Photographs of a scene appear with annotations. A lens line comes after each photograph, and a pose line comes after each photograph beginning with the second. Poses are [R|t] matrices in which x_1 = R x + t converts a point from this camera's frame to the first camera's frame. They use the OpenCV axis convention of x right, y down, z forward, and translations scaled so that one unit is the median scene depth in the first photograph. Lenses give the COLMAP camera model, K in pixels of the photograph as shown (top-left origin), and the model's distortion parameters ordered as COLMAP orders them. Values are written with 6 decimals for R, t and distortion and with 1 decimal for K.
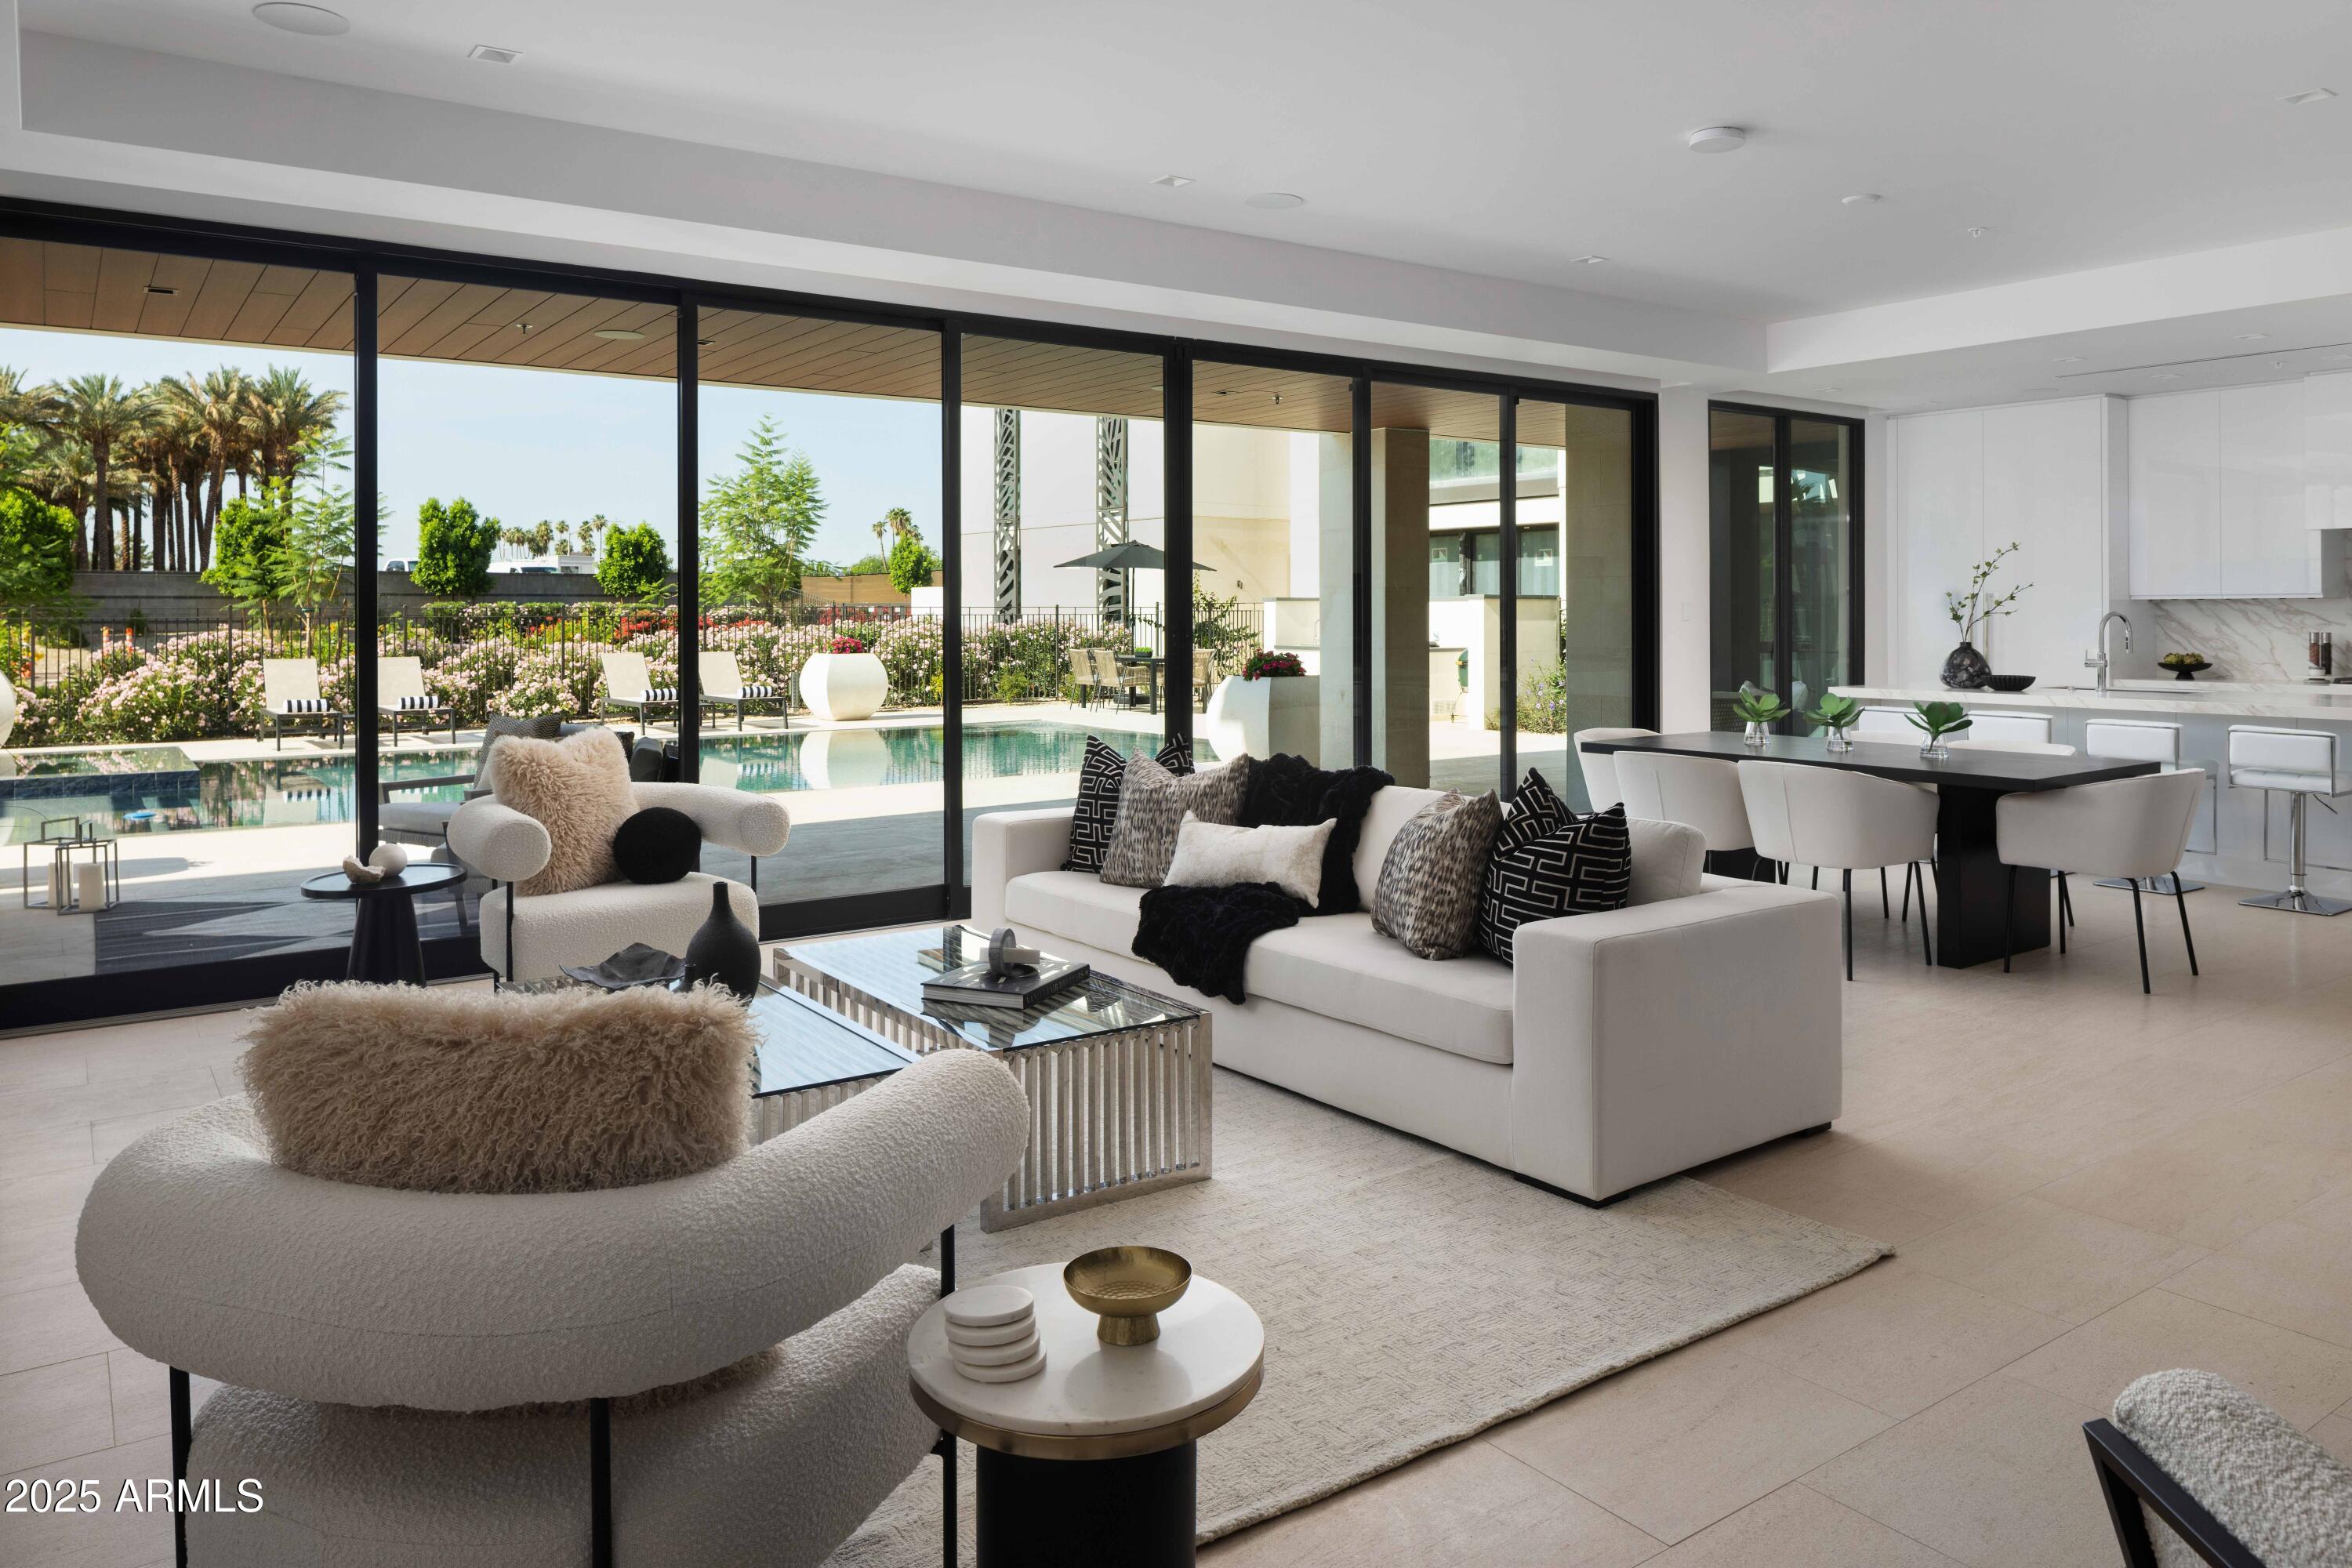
lens RADIAL K [[1574.6, 0, 1175.0], [0, 1574.6, 618.3], [0, 0, 1]] dist [-0.005498, -0.001560]
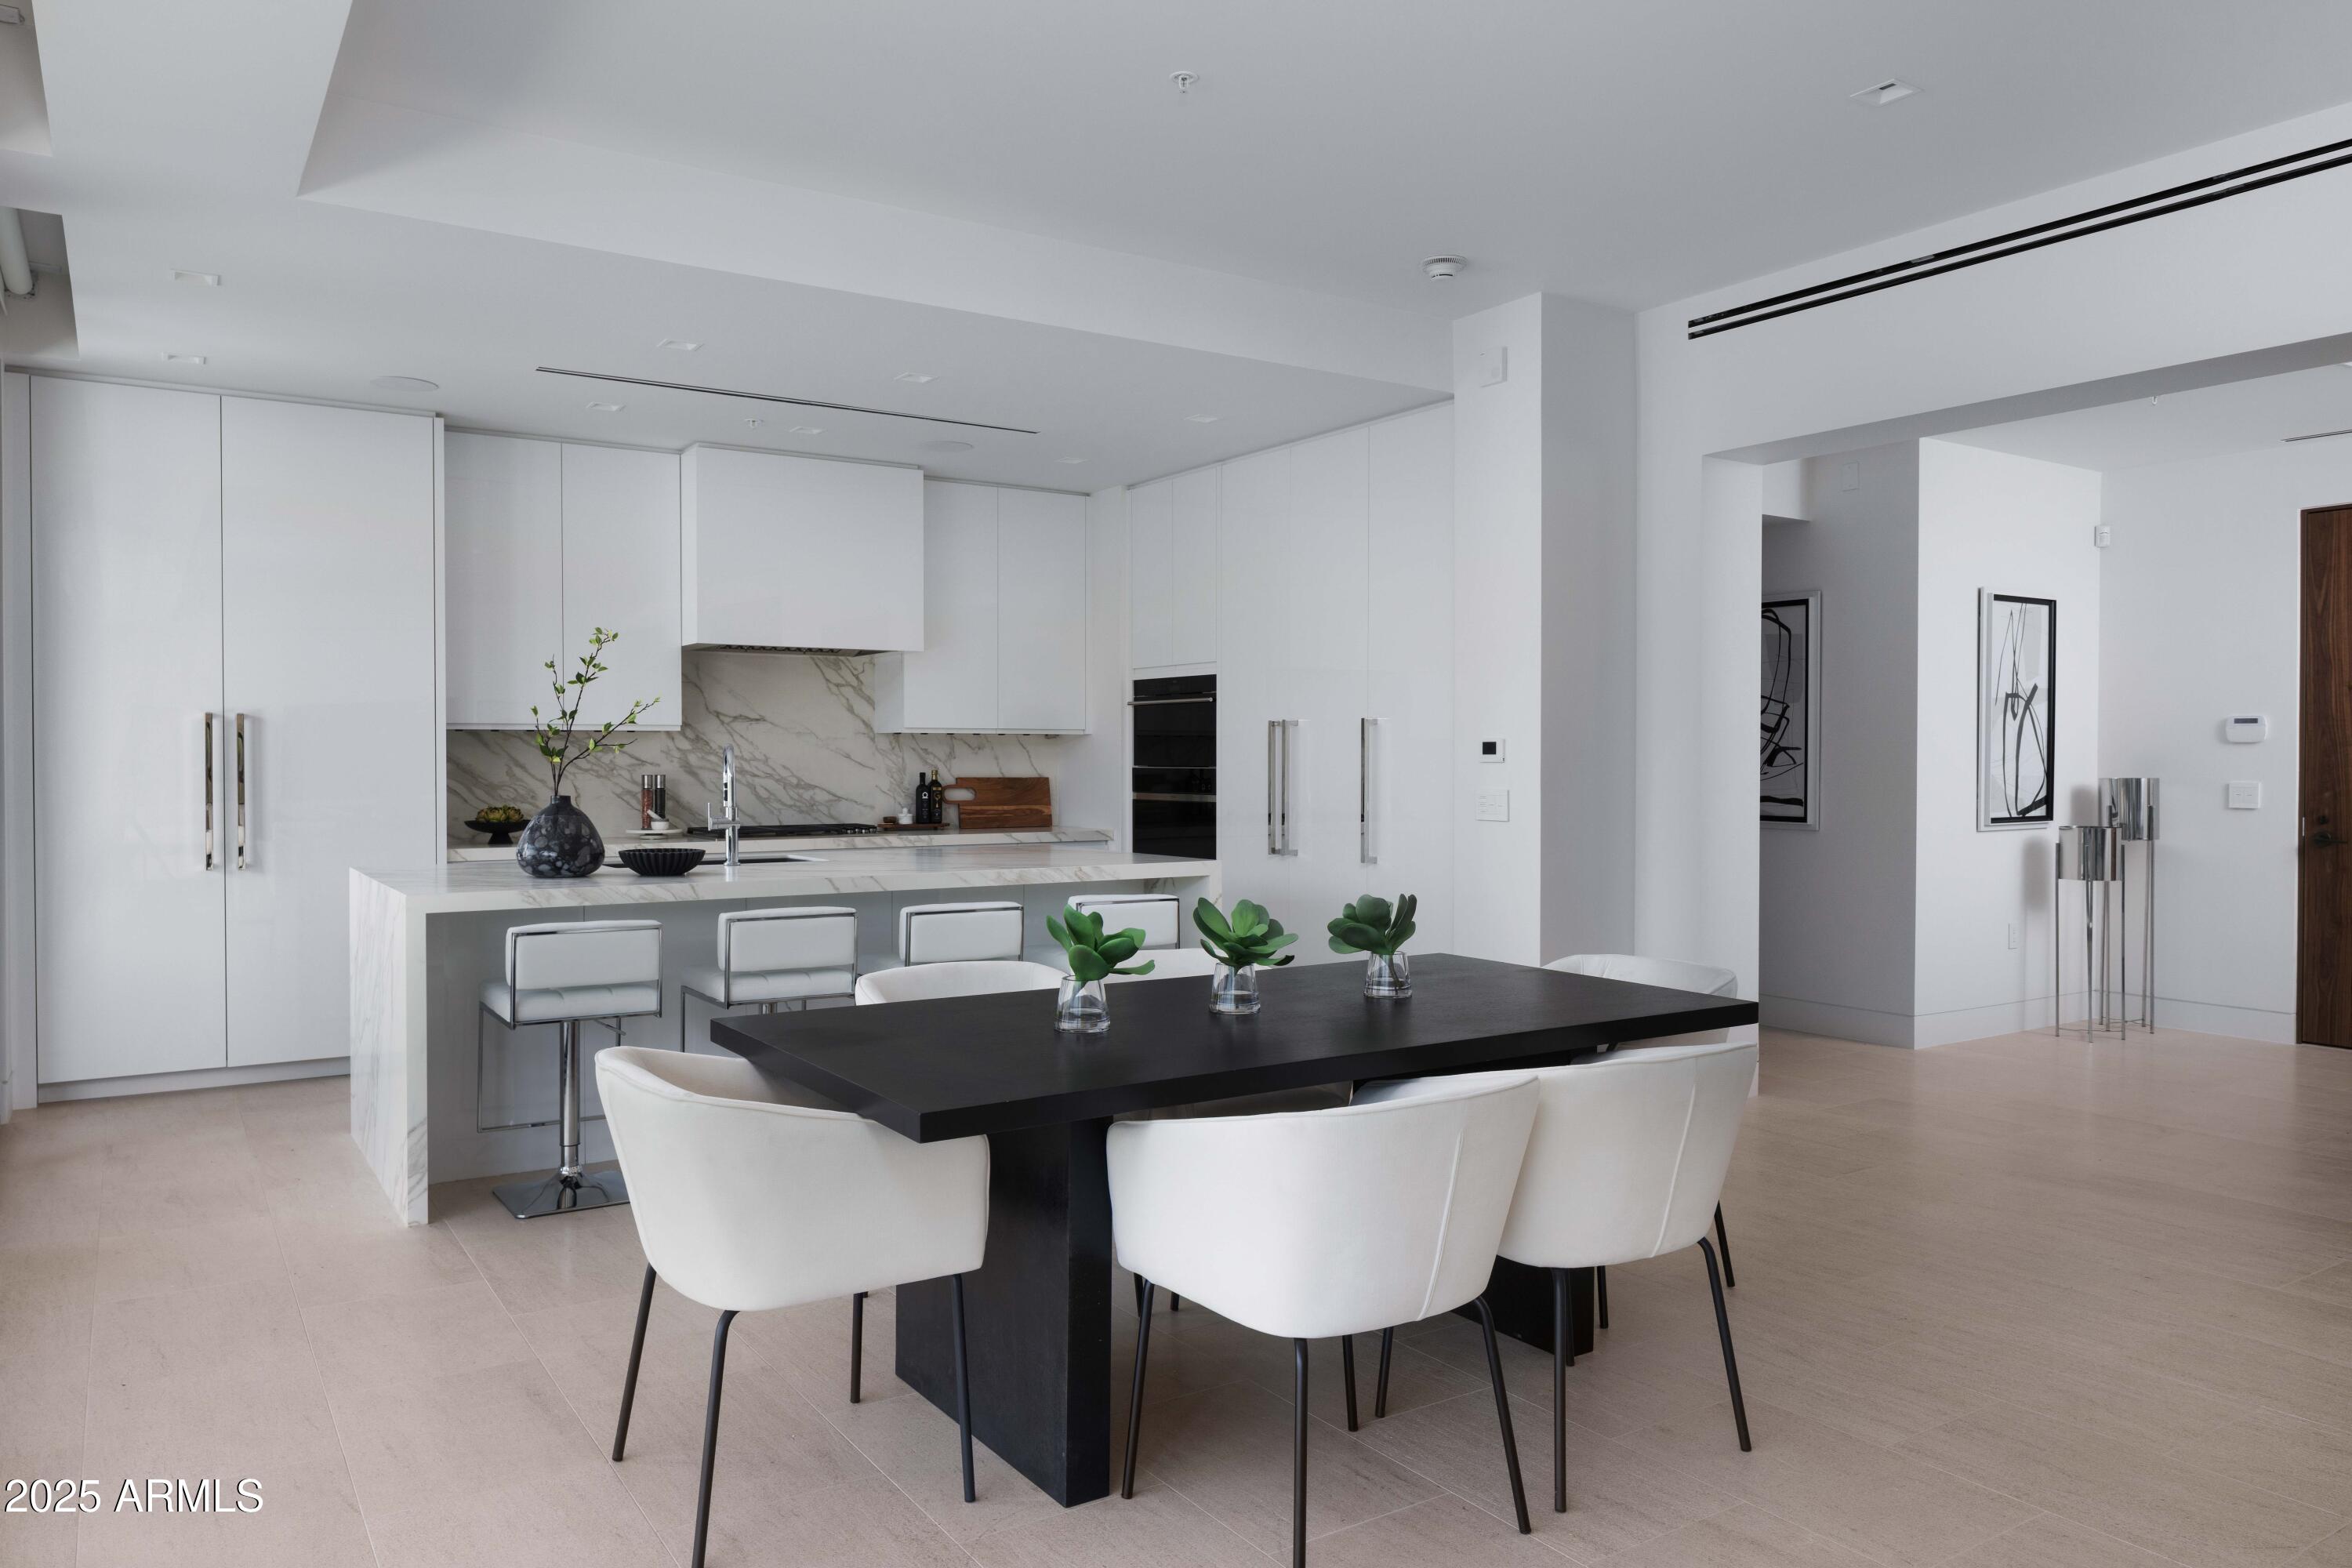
lens RADIAL K [[1608.1, 0, 1176.0], [0, 1608.1, 784.0], [0, 0, 1]] dist [-0.009197, -0.002876]
pose [[0.040562, -0.016021, 0.999049, -0.062945], [0.005375, 0.999860, 0.015816, 0.002544], [-0.999163, 0.004728, 0.040642, 0.701775]]
